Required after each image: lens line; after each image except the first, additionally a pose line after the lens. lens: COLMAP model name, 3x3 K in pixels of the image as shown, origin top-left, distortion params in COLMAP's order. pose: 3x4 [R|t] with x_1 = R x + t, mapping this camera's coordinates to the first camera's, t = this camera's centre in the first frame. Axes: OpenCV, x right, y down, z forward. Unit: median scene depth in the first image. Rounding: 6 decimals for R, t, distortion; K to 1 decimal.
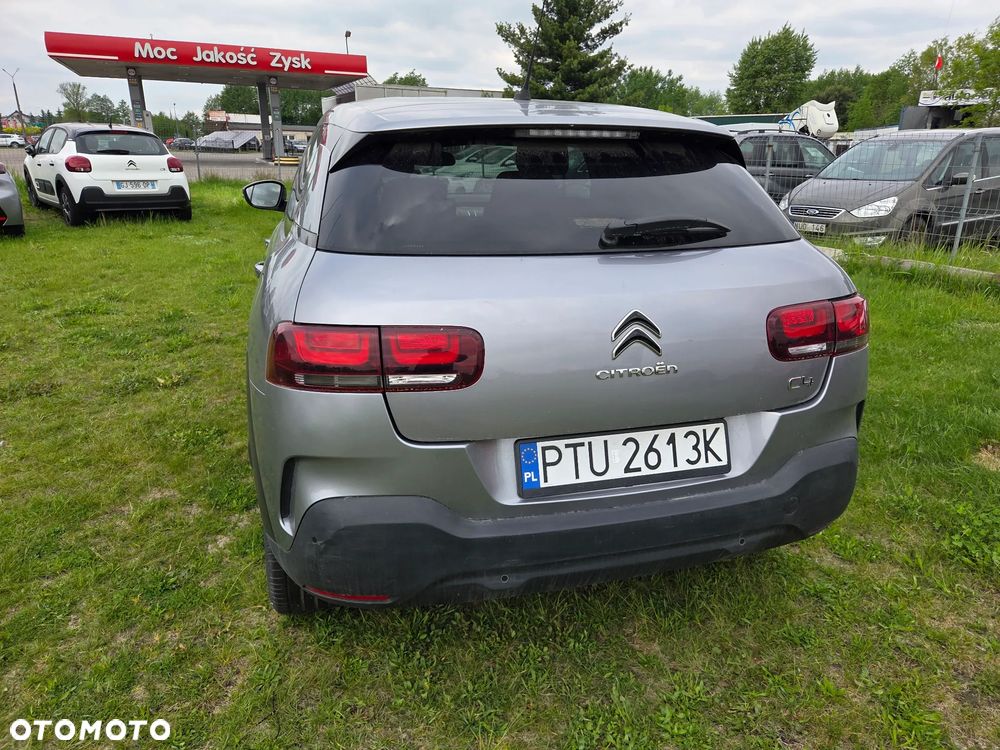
lens RADIAL K [[670.5, 0, 507.6], [0, 670.5, 377.7], [0, 0, 1]] dist [0.064171, -0.047013]
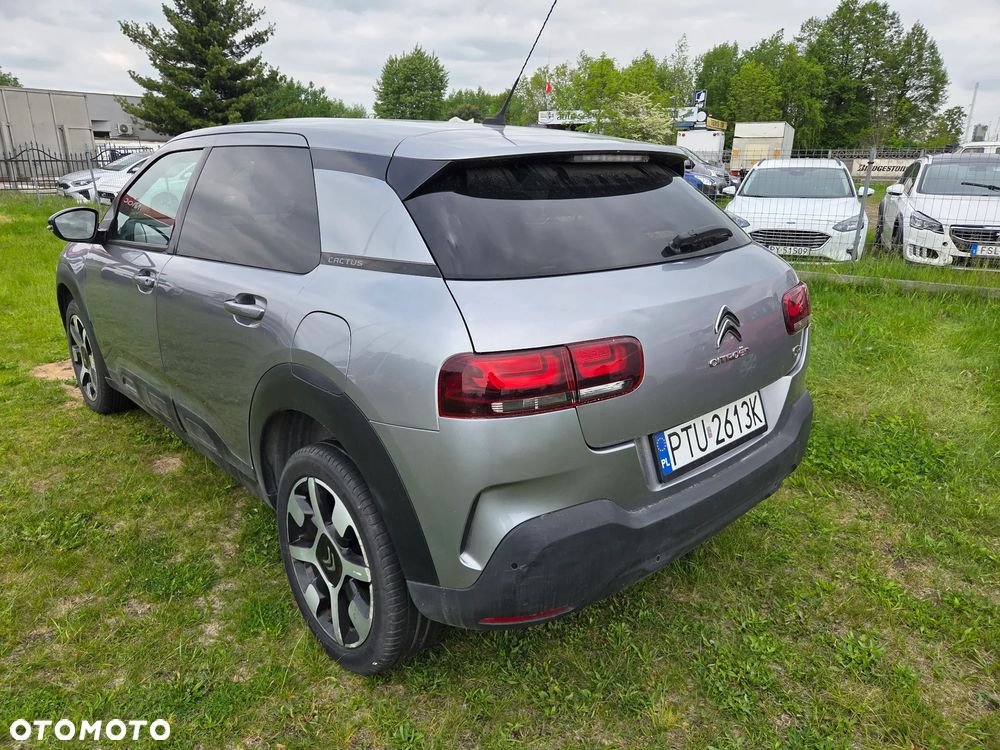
lens RADIAL K [[672.4, 0, 492.7], [0, 672.4, 373.1], [0, 0, 1]] dist [0.065165, -0.051566]
pose [[0.895470, -0.142398, 0.421731, -0.537123], [0.151366, 0.988401, 0.012337, -0.045858], [-0.418596, 0.052788, 0.906637, 0.071278]]
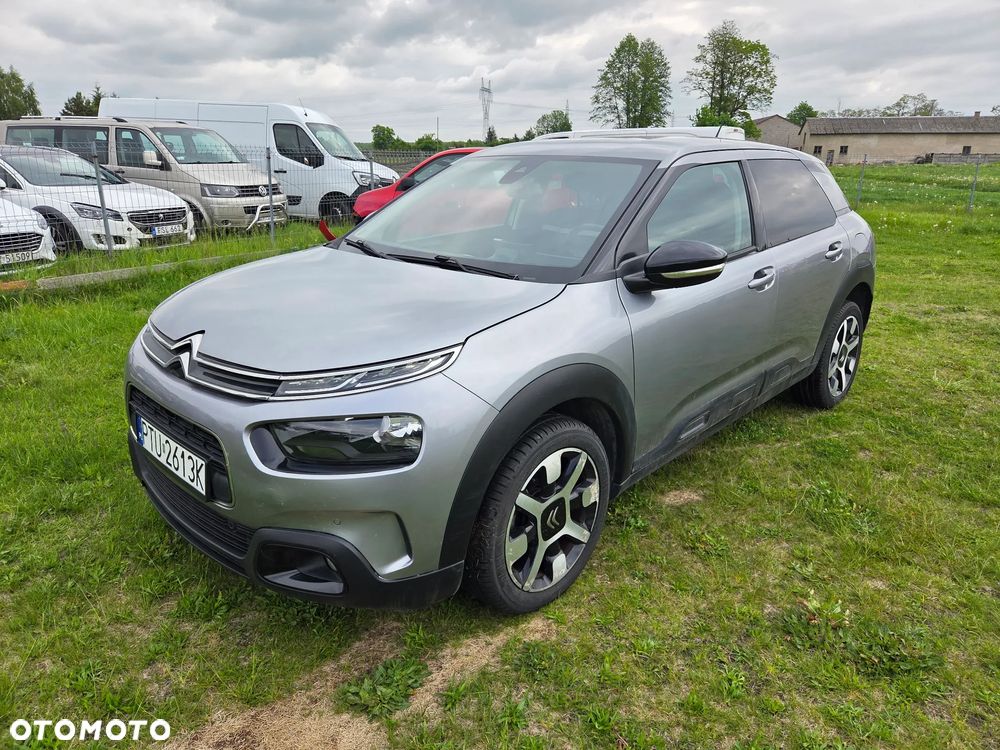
lens RADIAL K [[675.1, 0, 502.2], [0, 675.1, 381.6], [0, 0, 1]] dist [0.068256, -0.051053]
pose [[-0.507874, -0.290031, 0.811139, -1.577812], [0.266798, 0.842358, 0.468243, -1.004983], [-0.819074, 0.454219, -0.350432, 2.724926]]
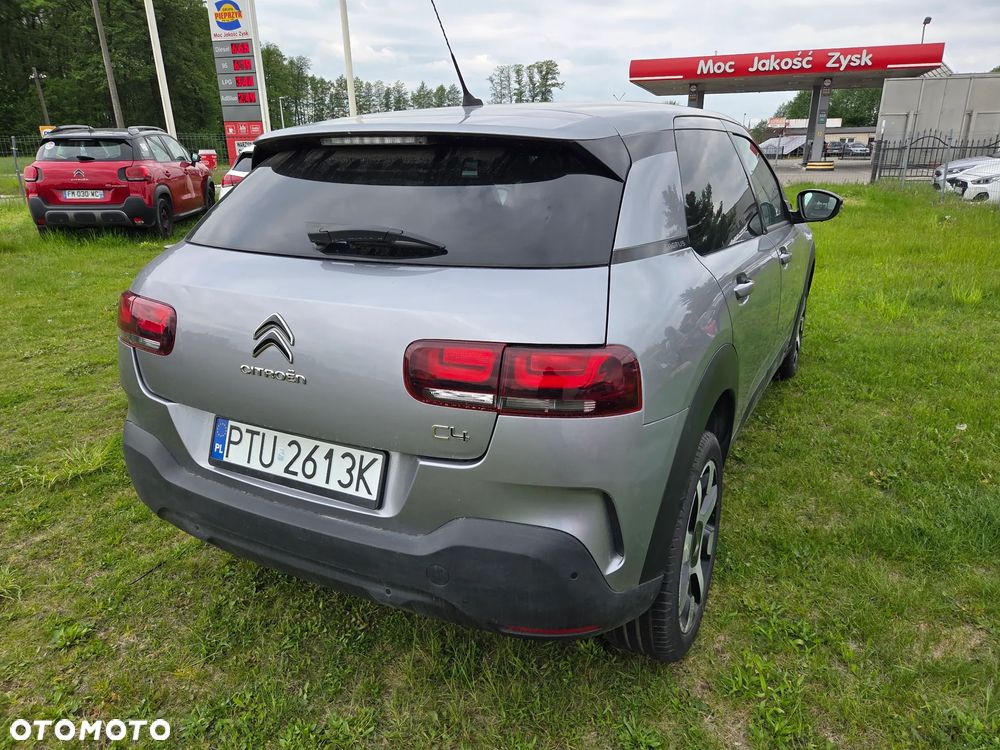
lens RADIAL K [[670.5, 0, 507.6], [0, 670.5, 377.7], [0, 0, 1]] dist [0.064171, -0.047013]
pose [[0.730886, 0.197192, -0.653391, 0.871160], [-0.202154, 0.976941, 0.068709, -0.112906], [0.651873, 0.081868, 0.753896, 0.358221]]
